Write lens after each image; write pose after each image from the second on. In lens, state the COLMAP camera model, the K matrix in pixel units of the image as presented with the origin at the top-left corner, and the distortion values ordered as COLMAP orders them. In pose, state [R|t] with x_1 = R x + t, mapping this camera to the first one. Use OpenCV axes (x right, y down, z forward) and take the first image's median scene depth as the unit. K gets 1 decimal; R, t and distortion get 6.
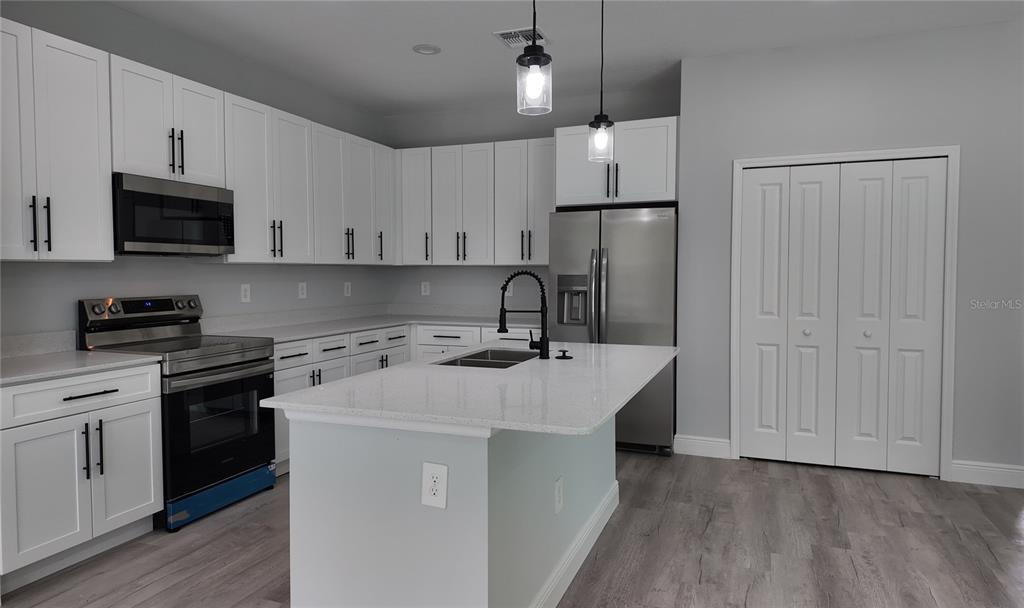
lens RADIAL K [[624.6, 0, 480.4], [0, 624.6, 298.7], [0, 0, 1]] dist [-0.000697, -0.000075]
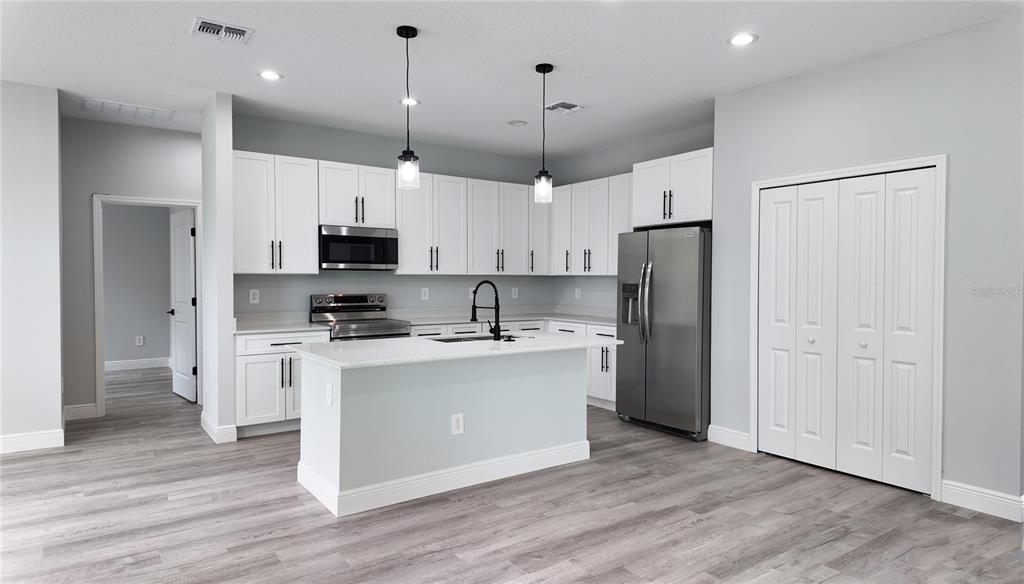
lens RADIAL K [[574.6, 0, 512.0], [0, 574.6, 292.0], [0, 0, 1]] dist [0.000547, -0.001262]
pose [[0.851197, 0.016024, -0.524601, 0.663492], [-0.027045, 0.999545, -0.013350, -0.000358], [0.524149, 0.025551, 0.851243, -0.108689]]
